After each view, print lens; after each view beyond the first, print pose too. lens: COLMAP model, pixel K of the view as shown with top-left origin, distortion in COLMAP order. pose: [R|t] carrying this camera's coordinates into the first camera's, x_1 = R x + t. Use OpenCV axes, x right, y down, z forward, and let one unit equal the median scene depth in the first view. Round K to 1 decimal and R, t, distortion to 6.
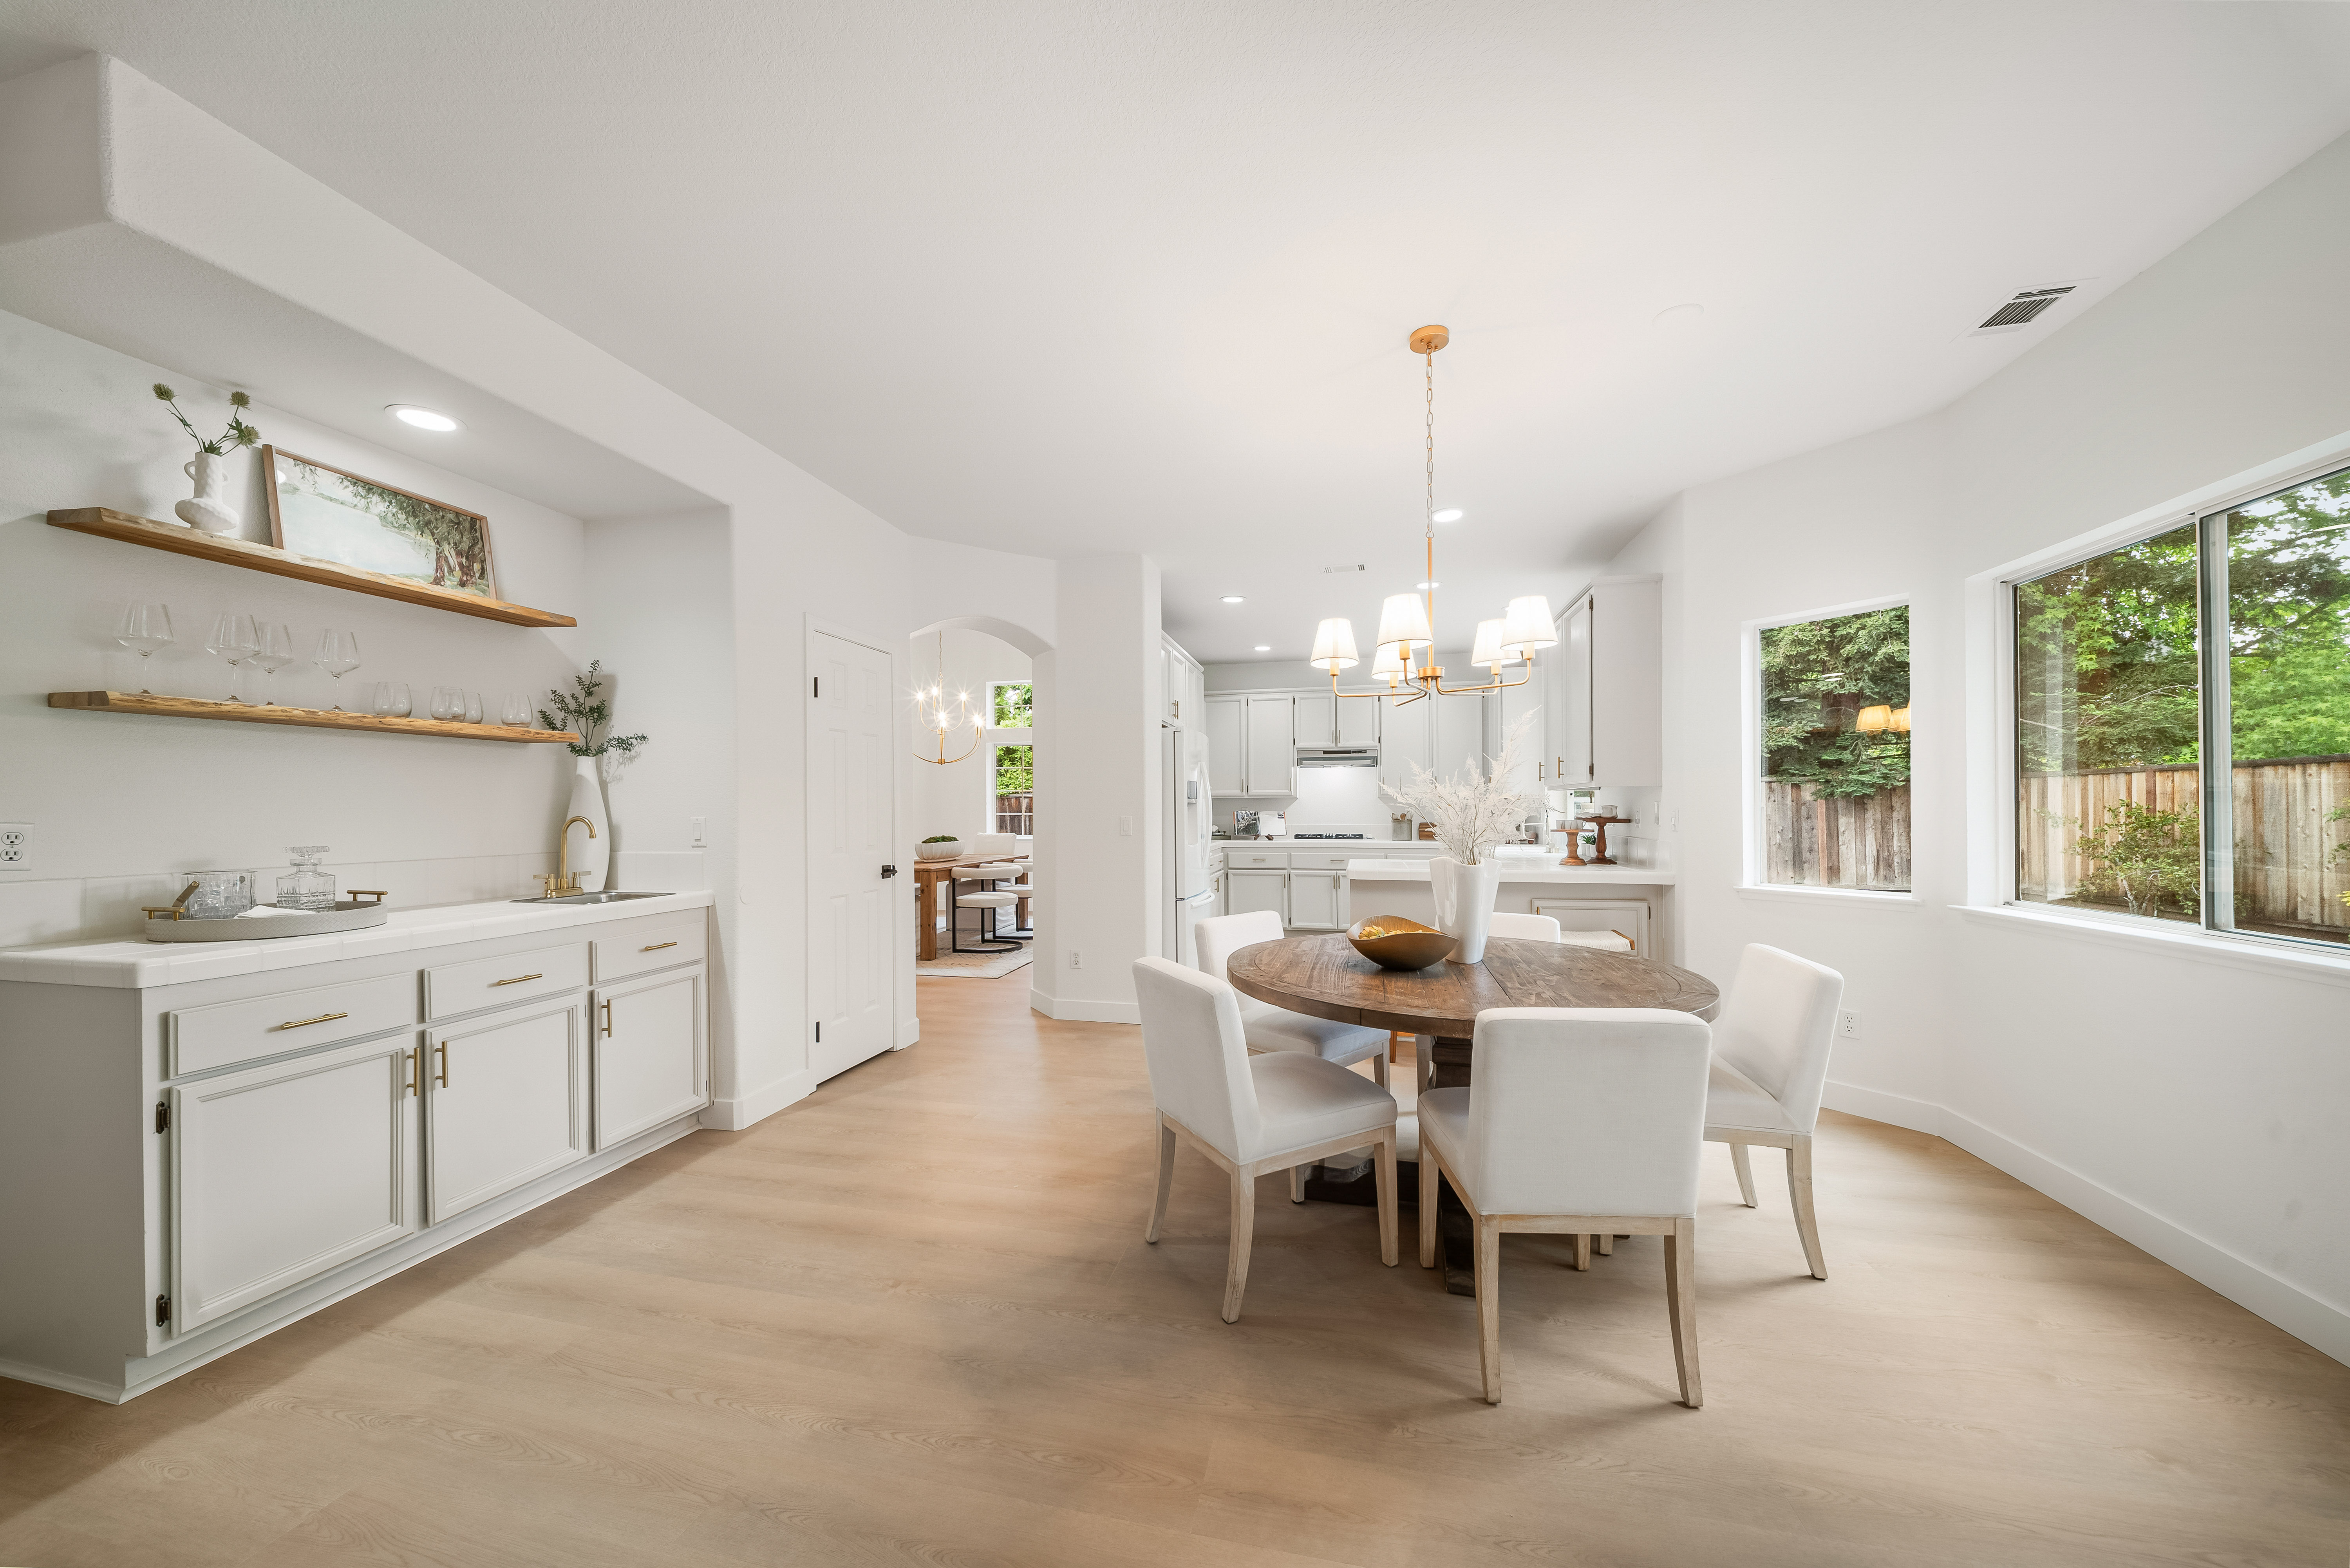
lens RADIAL K [[834.8, 0, 1170.7], [0, 834.8, 806.4], [0, 0, 1]] dist [-0.000022, -0.001219]
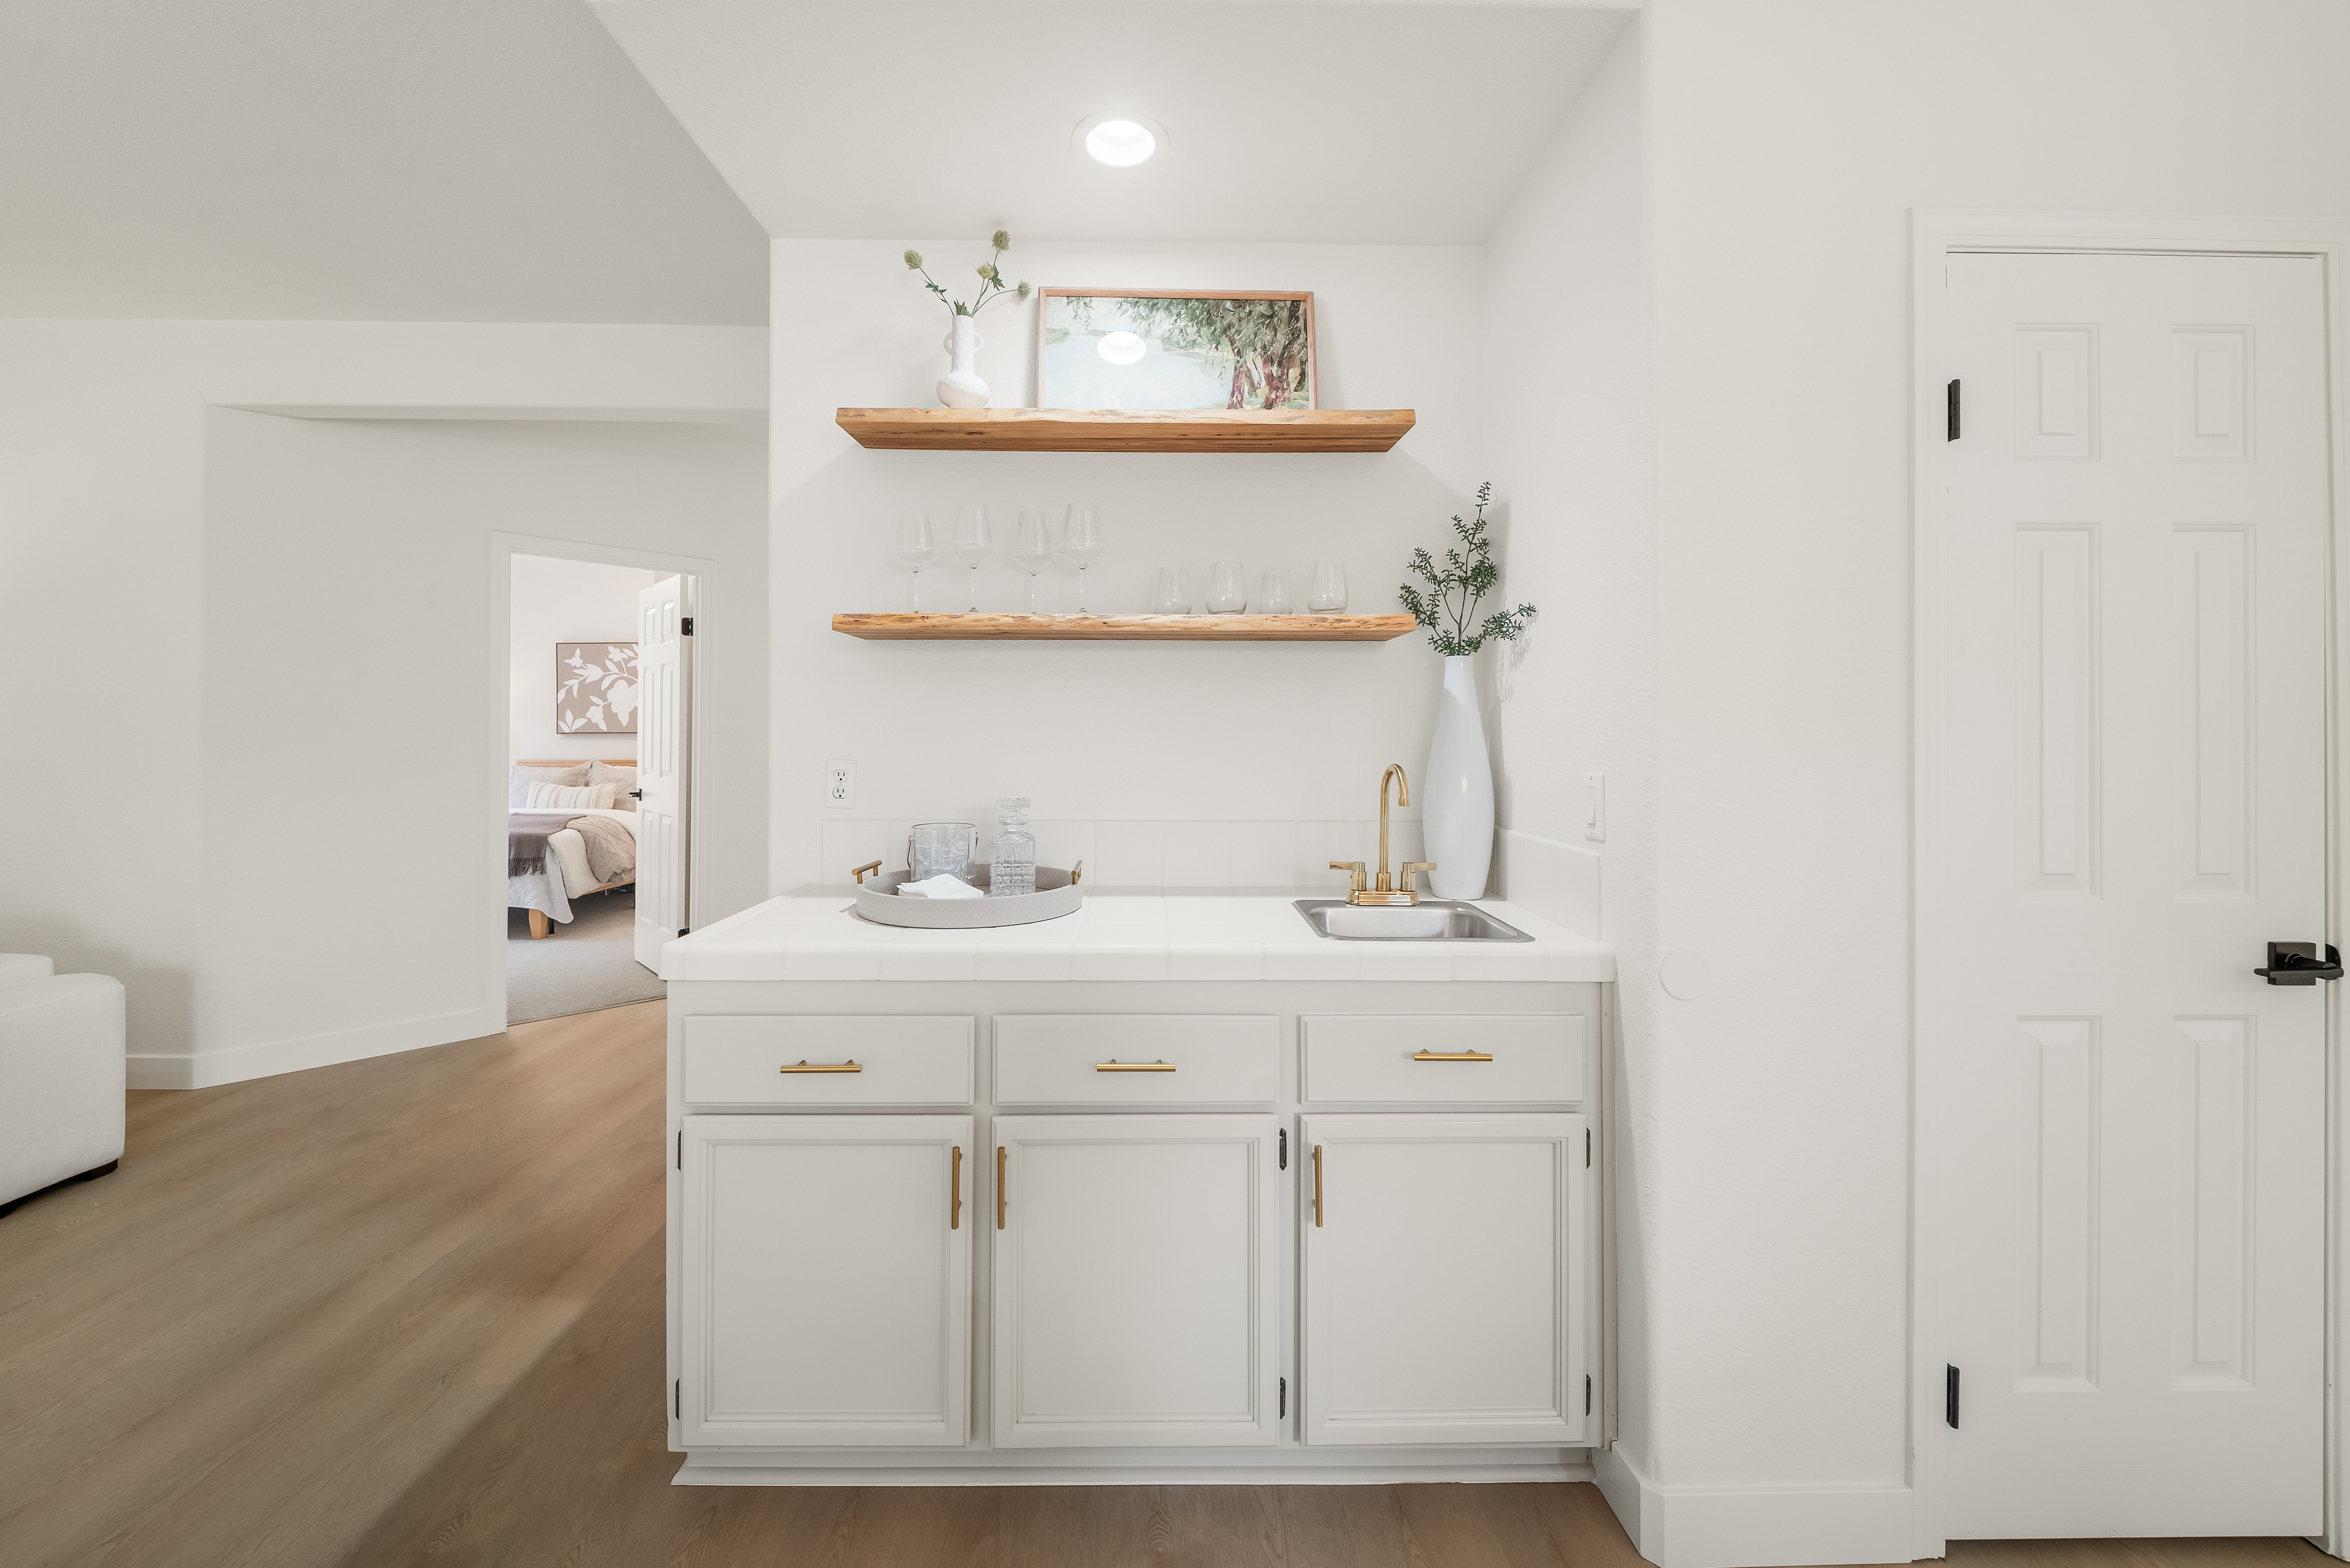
lens RADIAL K [[904.6, 0, 1187.5], [0, 904.6, 735.8], [0, 0, 1]] dist [-0.008143, -0.000721]
pose [[0.246065, -0.000065, -0.969253, -0.166986], [-0.002011, 0.999998, -0.000578, -0.005851], [0.969251, 0.002092, 0.246065, 0.717279]]
